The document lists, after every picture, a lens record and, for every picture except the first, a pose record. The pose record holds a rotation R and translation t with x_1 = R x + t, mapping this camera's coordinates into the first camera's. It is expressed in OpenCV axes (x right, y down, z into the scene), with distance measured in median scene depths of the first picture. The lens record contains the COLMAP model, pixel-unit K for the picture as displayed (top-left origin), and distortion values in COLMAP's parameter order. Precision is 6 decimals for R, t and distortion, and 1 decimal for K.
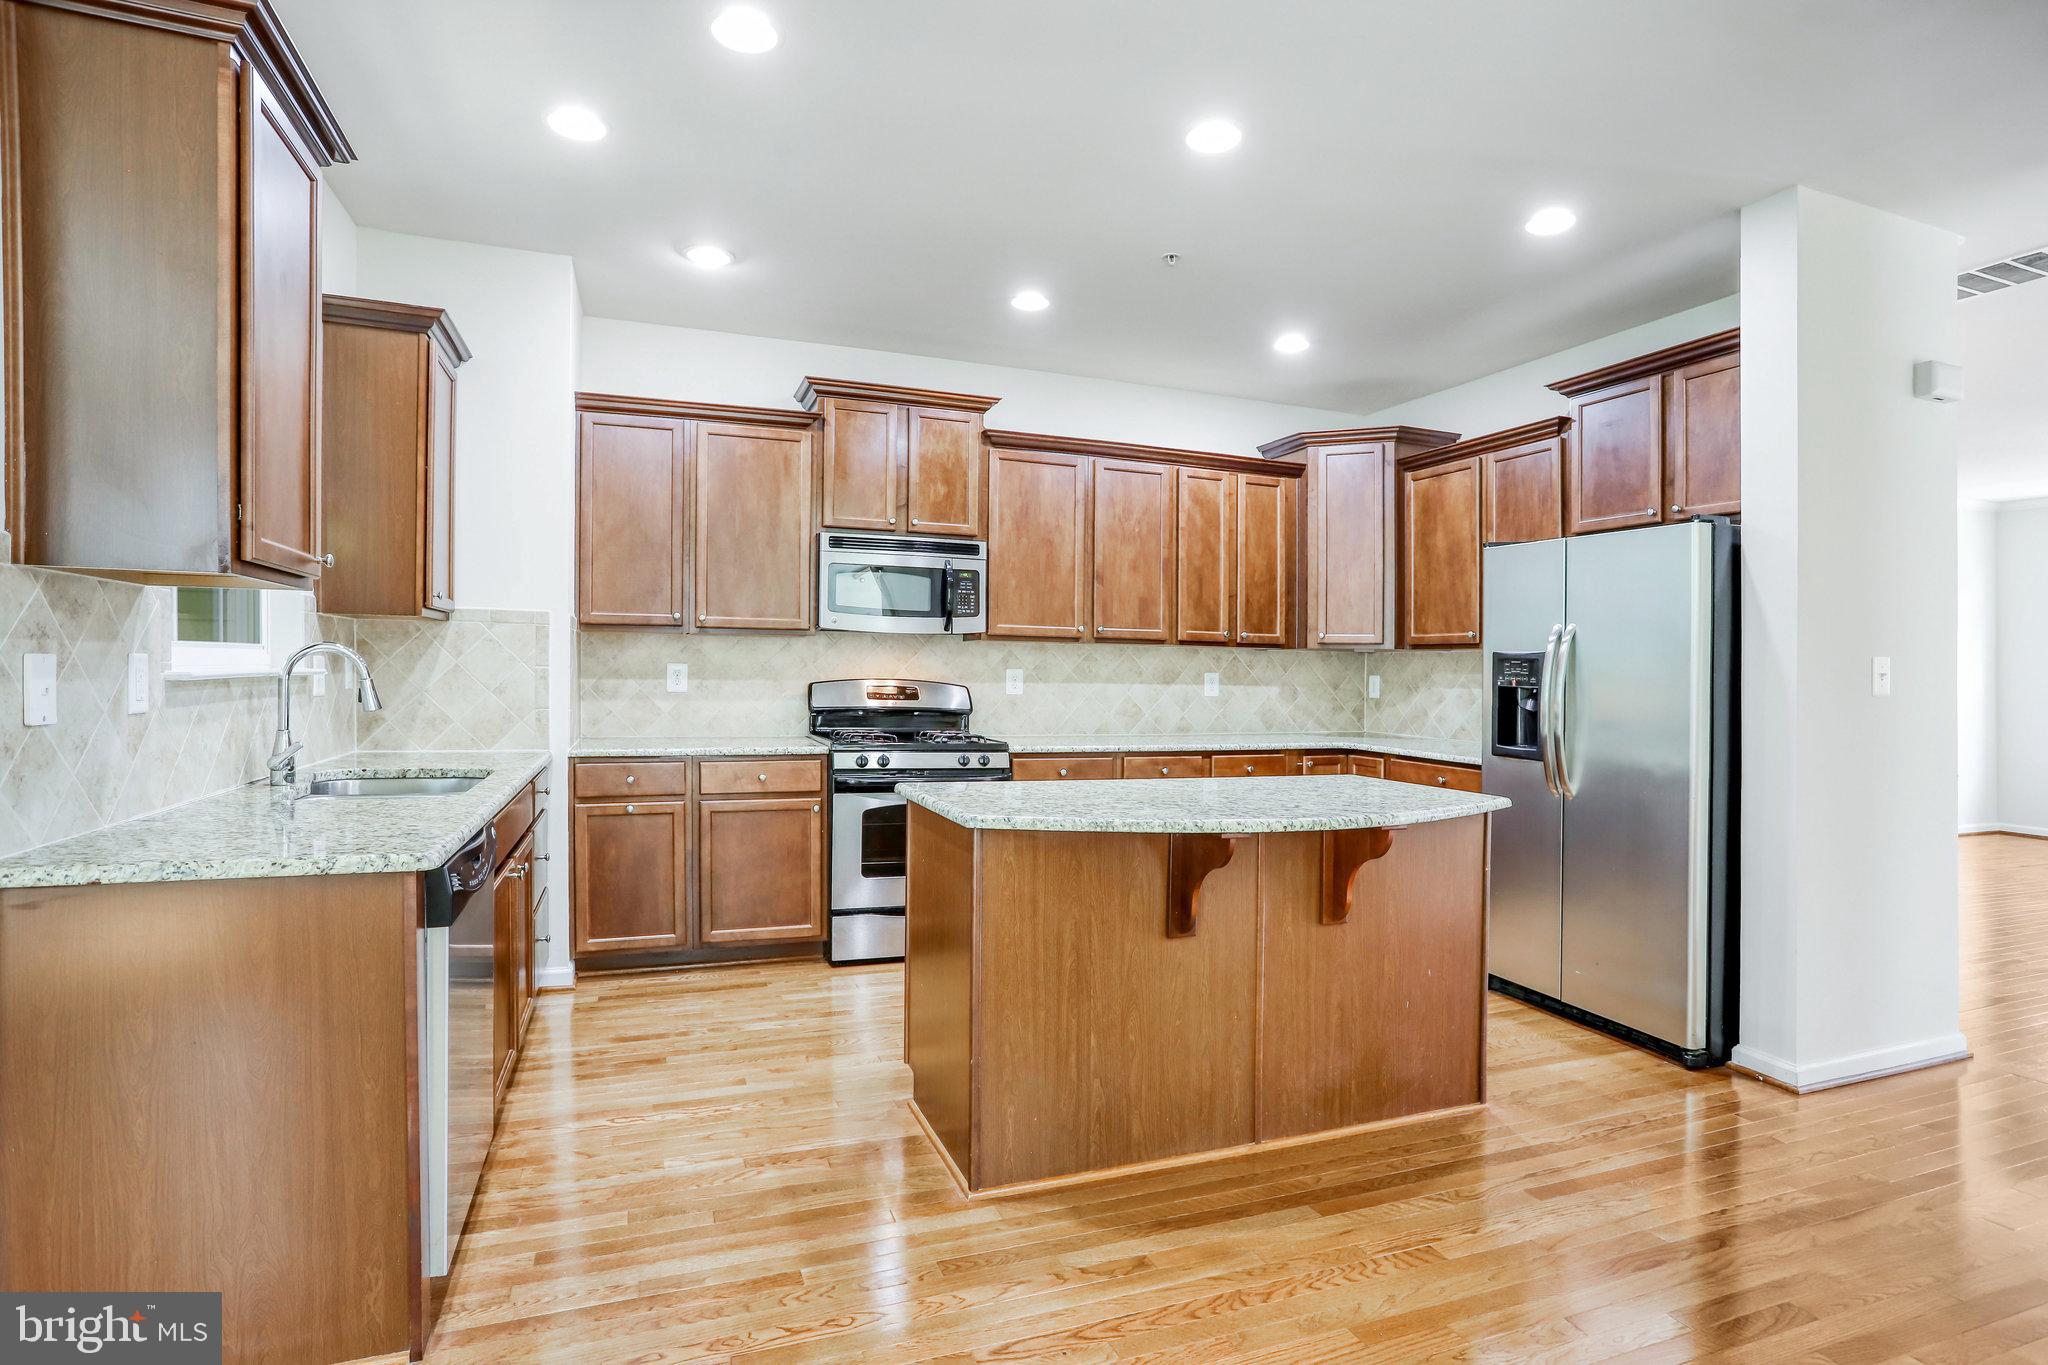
lens RADIAL K [[1021.9, 0, 1023.3], [0, 1021.9, 647.7], [0, 0, 1]] dist [-0.077454, 0.051441]
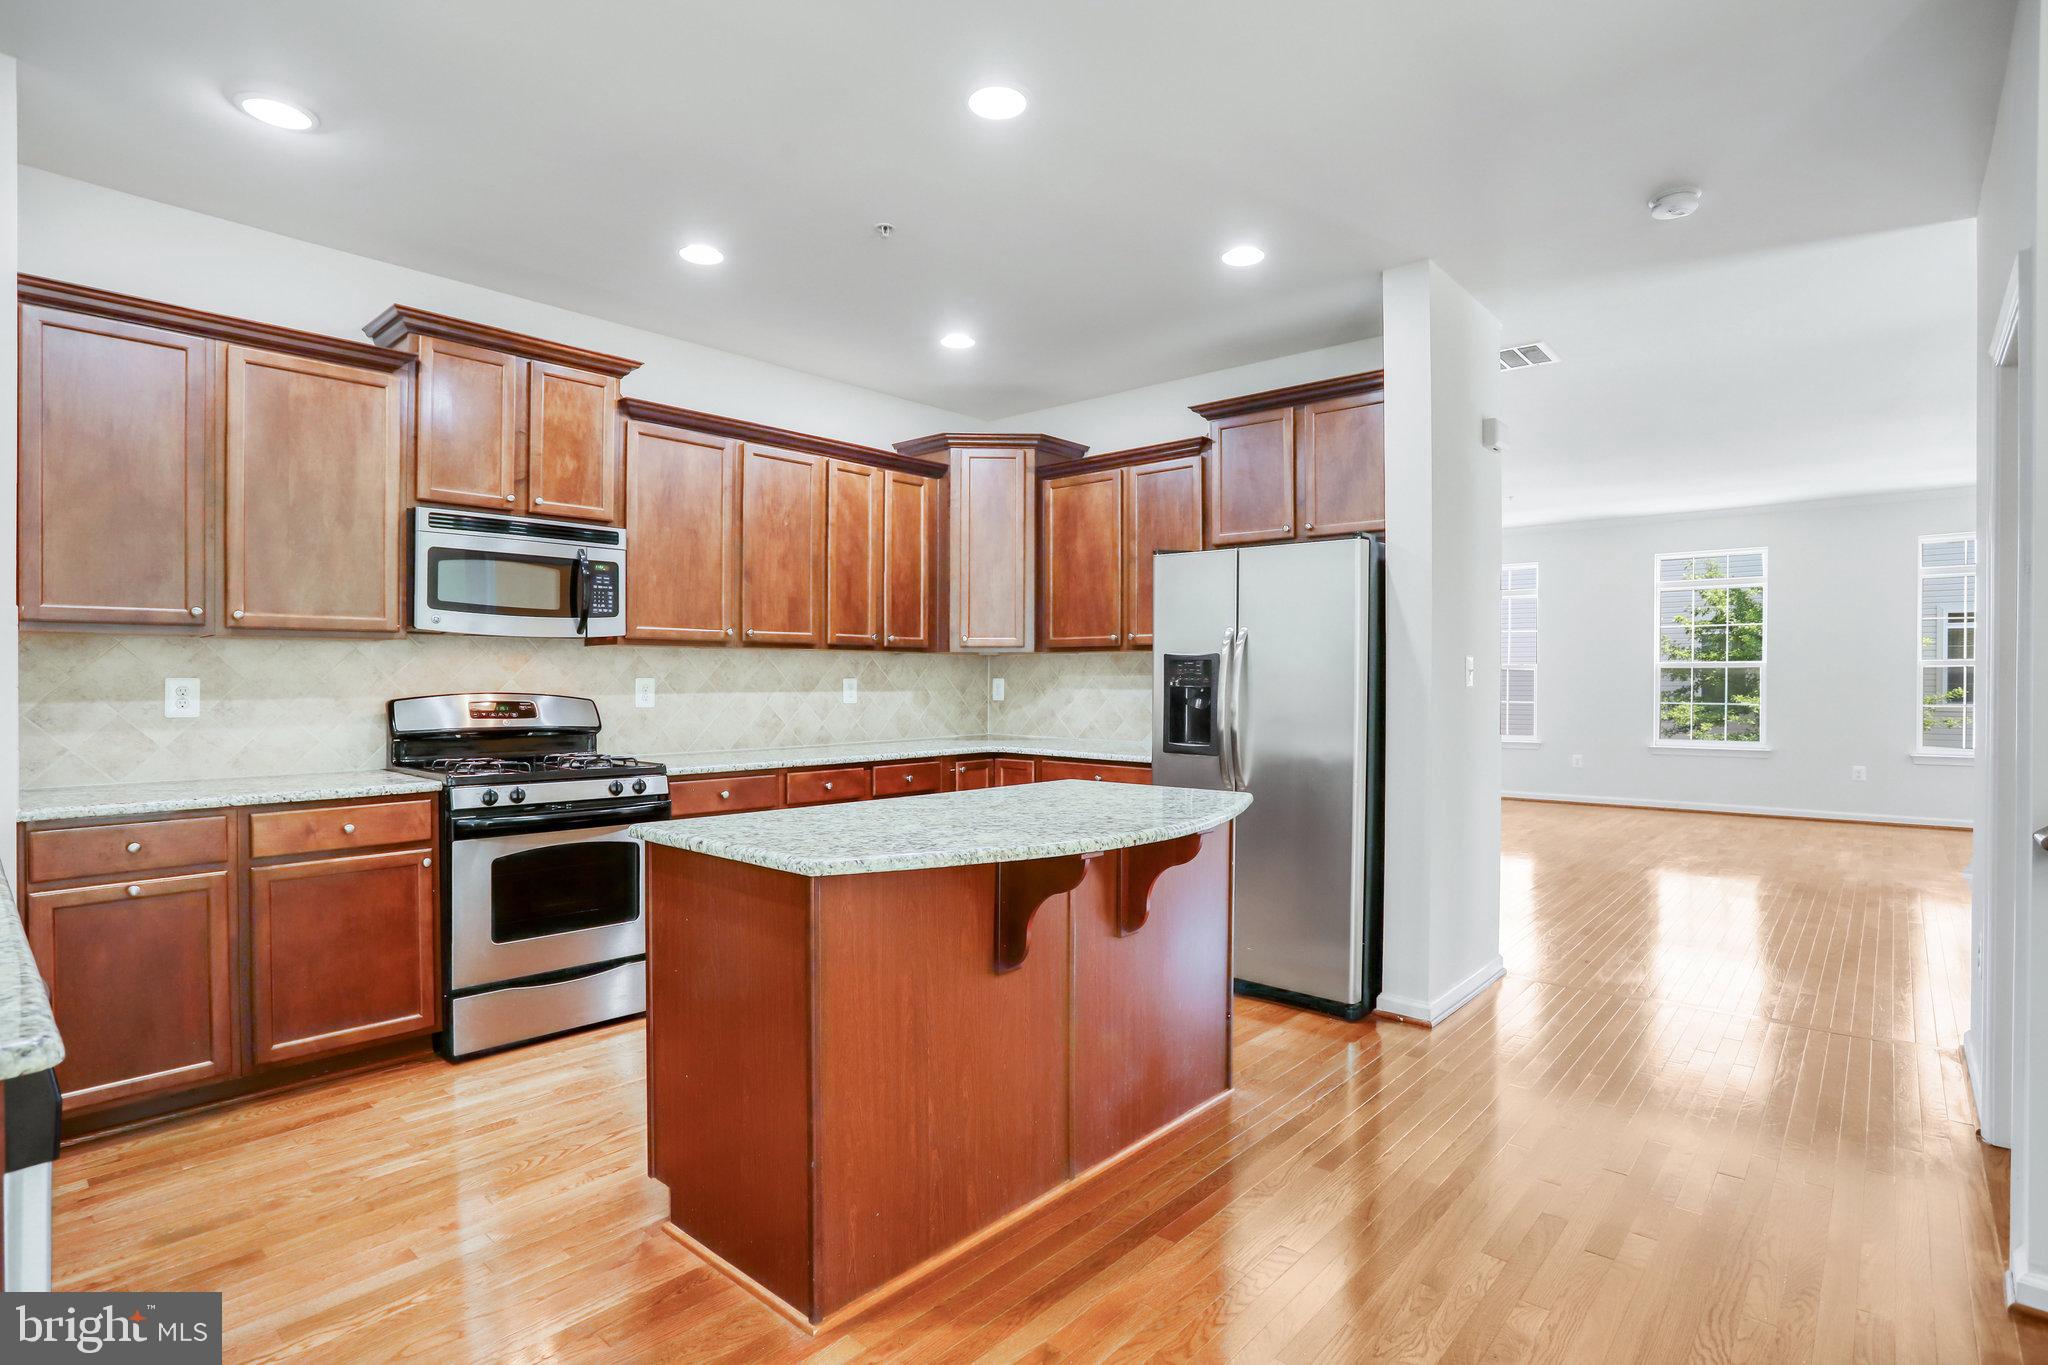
lens RADIAL K [[1026.0, 0, 1007.6], [0, 1026.0, 648.1], [0, 0, 1]] dist [-0.061529, 0.033822]
pose [[0.891183, -0.003803, 0.453628, -0.141039], [0.005241, 0.999984, -0.001912, -0.001193], [-0.453614, 0.004081, 0.891189, 0.103023]]
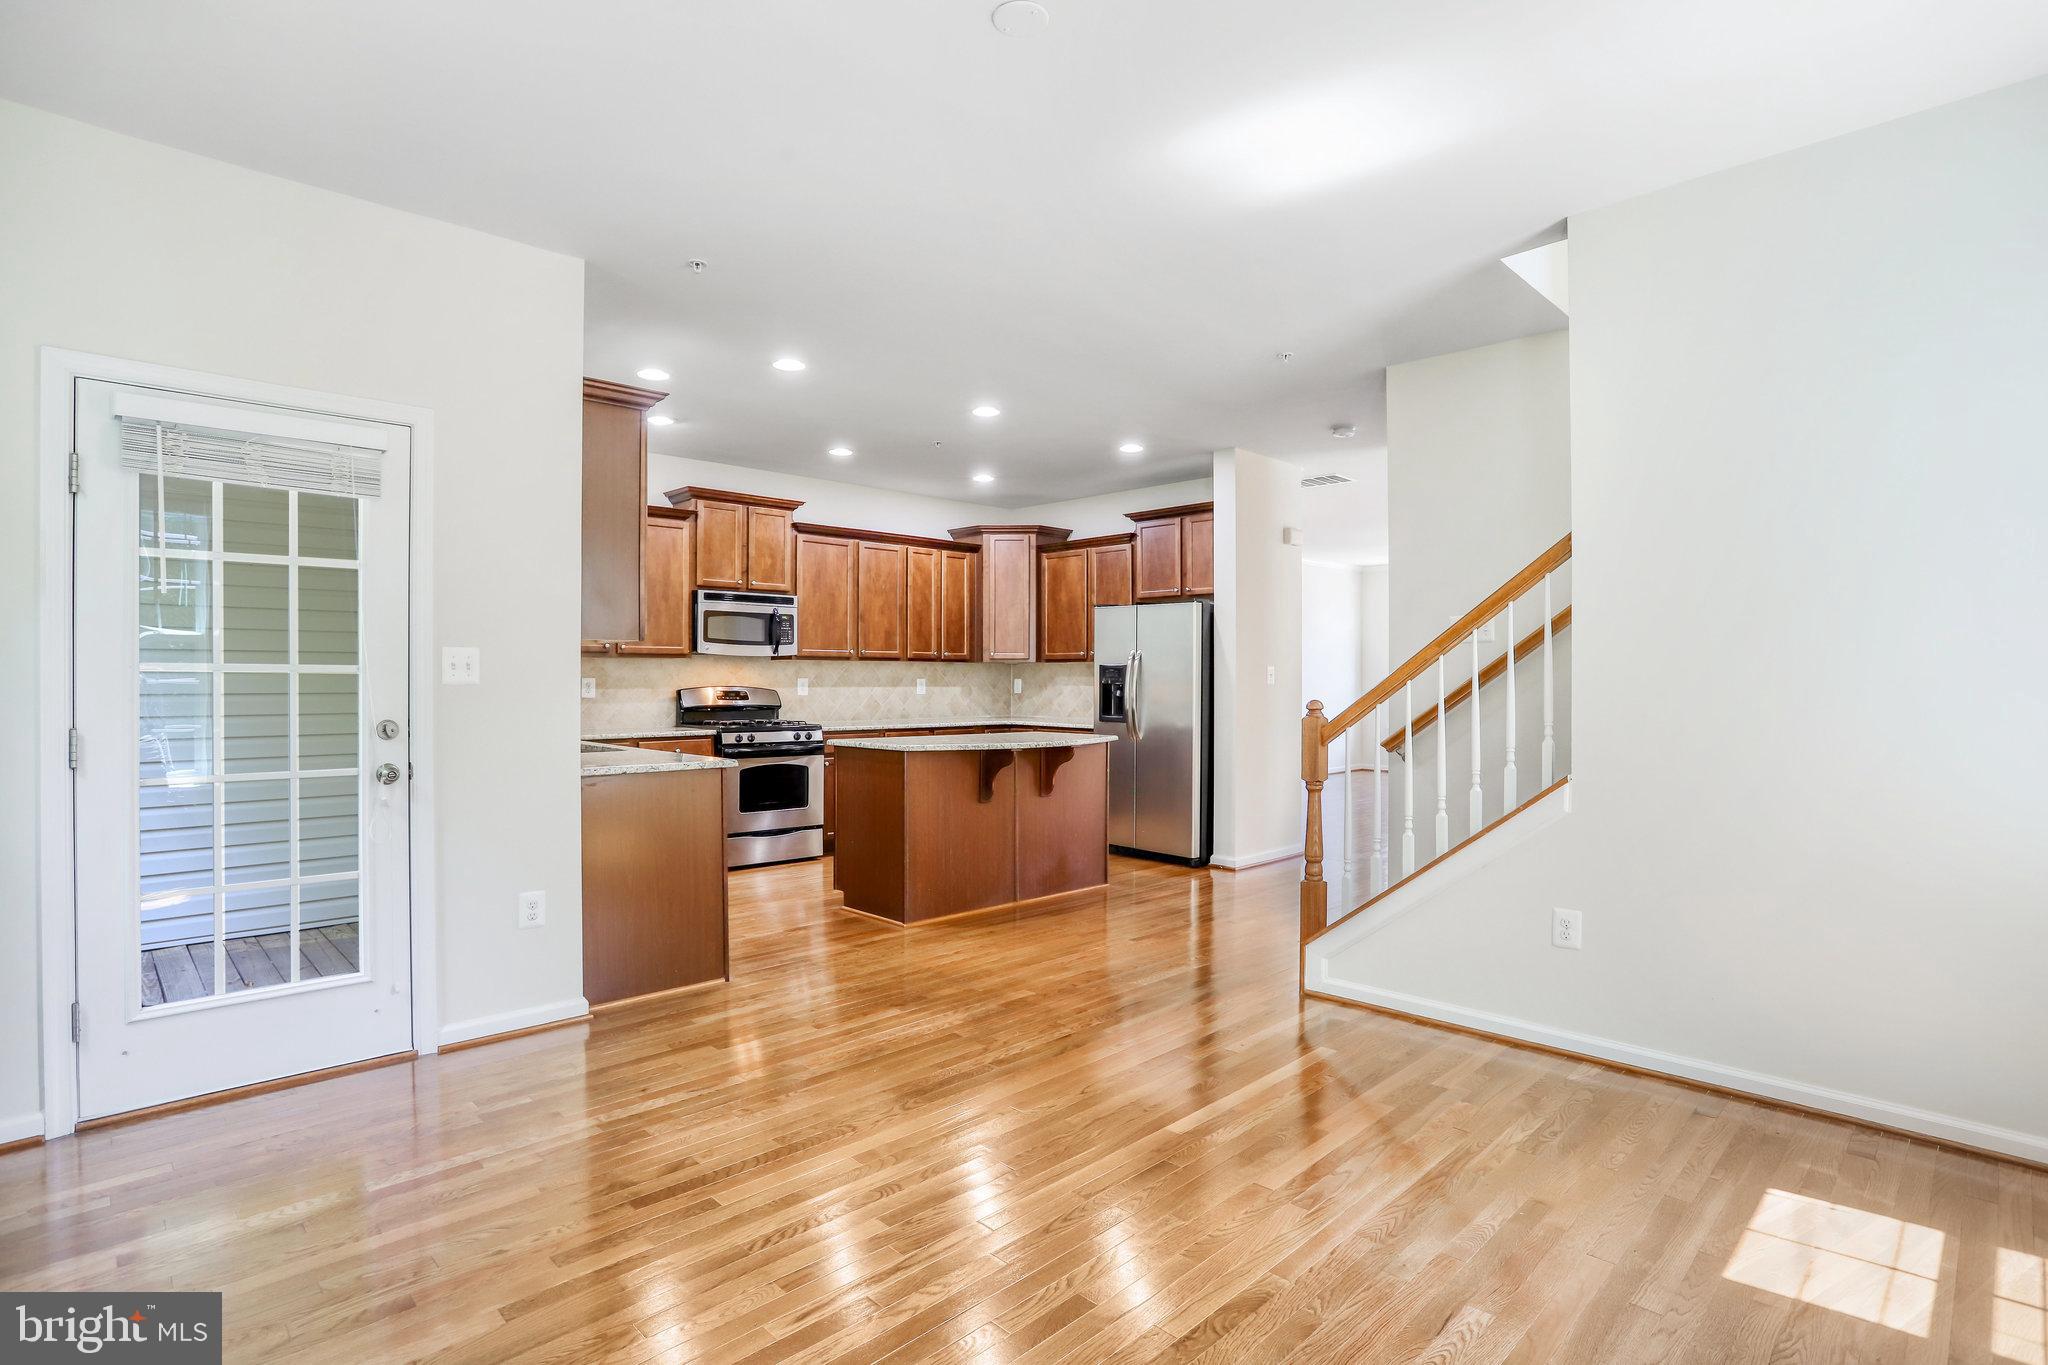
lens RADIAL K [[1026.0, 0, 1007.6], [0, 1026.0, 648.1], [0, 0, 1]] dist [-0.061529, 0.033822]
pose [[0.921280, -0.004219, 0.388878, -0.353027], [0.005865, 0.999978, -0.003046, -0.018711], [-0.388857, 0.005087, 0.921284, -0.558561]]
